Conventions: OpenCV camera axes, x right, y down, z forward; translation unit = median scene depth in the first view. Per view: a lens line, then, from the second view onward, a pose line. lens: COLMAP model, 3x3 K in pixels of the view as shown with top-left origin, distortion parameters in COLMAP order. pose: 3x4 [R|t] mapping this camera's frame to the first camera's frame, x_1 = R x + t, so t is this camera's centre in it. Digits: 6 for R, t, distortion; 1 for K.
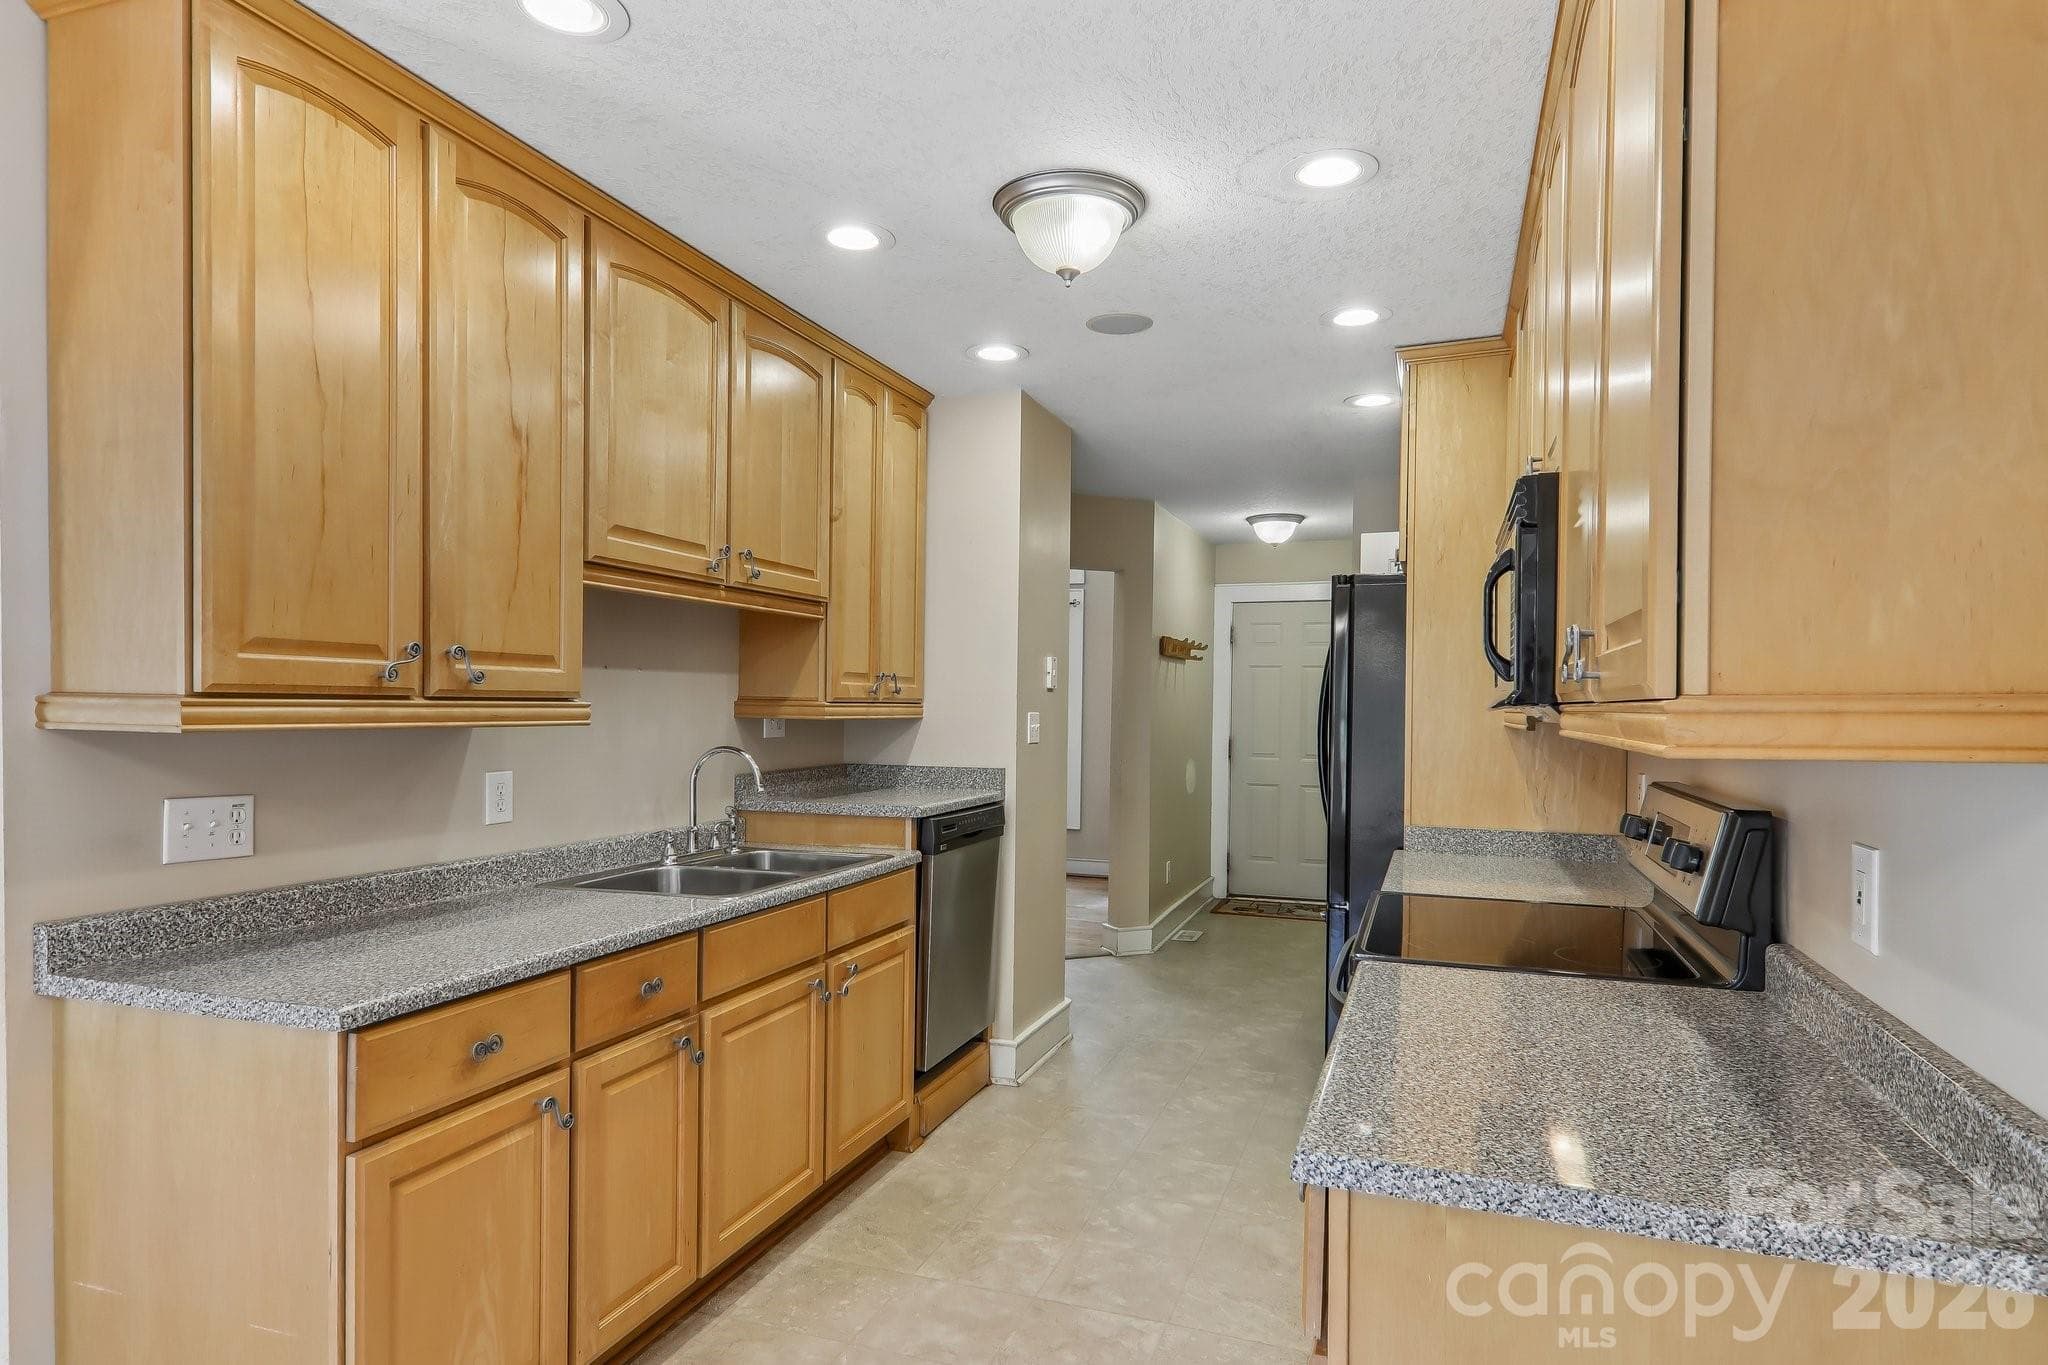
lens RADIAL K [[1429.2, 0, 1012.4], [0, 1429.2, 705.2], [0, 0, 1]] dist [0.061837, -0.080421]
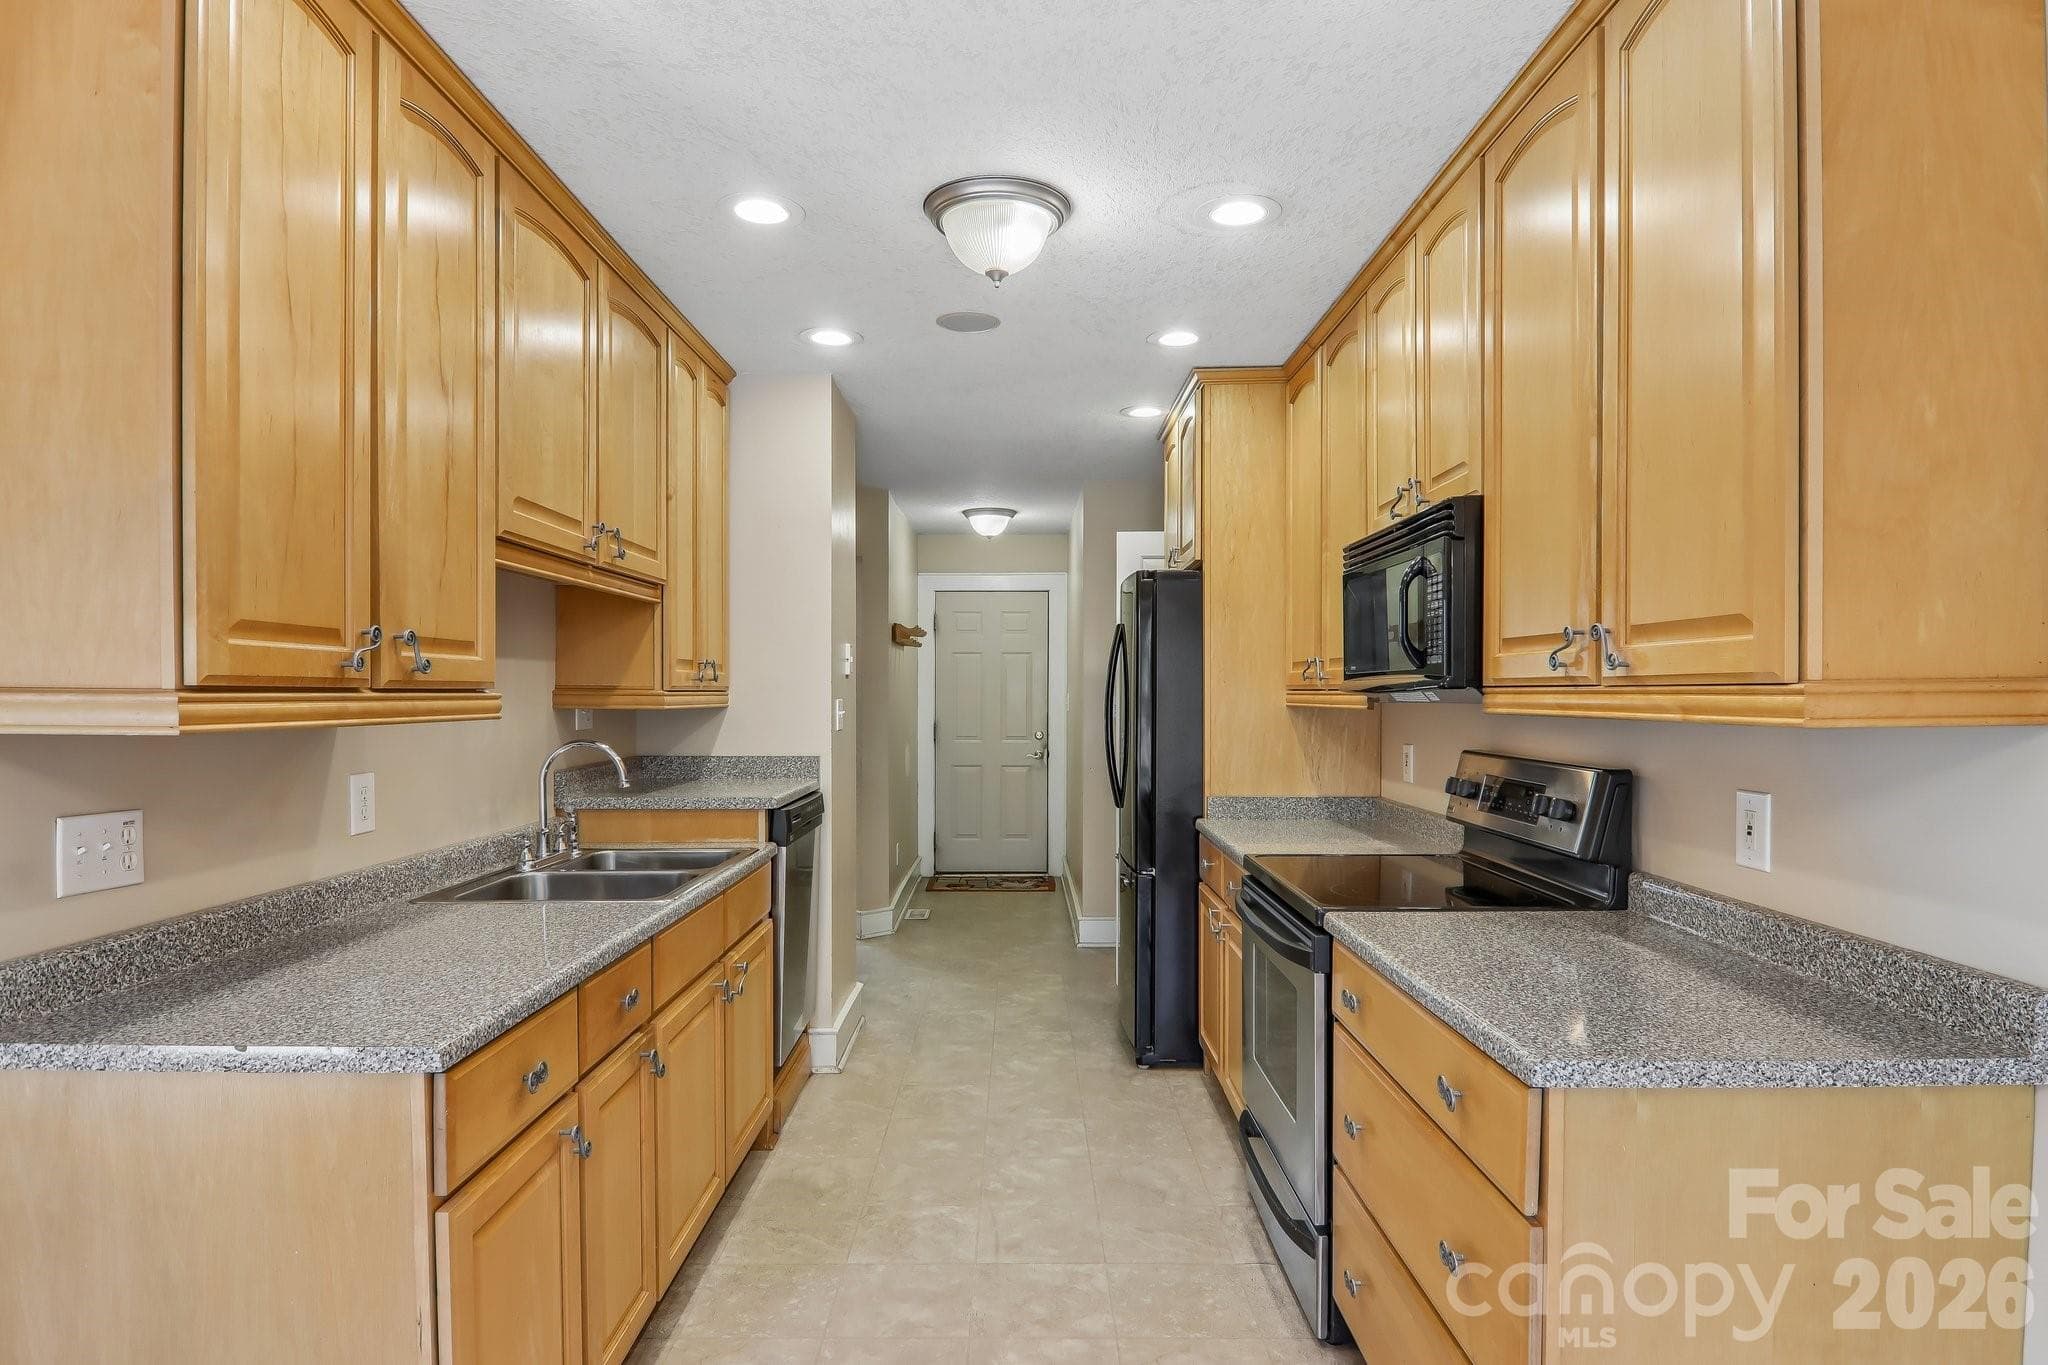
lens RADIAL K [[1424.3, 0, 1046.4], [0, 1424.3, 703.7], [0, 0, 1]] dist [0.009144, -0.071401]
pose [[0.911183, -0.012518, 0.411812, -0.345117], [0.008388, 0.999895, 0.011836, -0.003241], [-0.411916, -0.007330, 0.911192, 0.046590]]
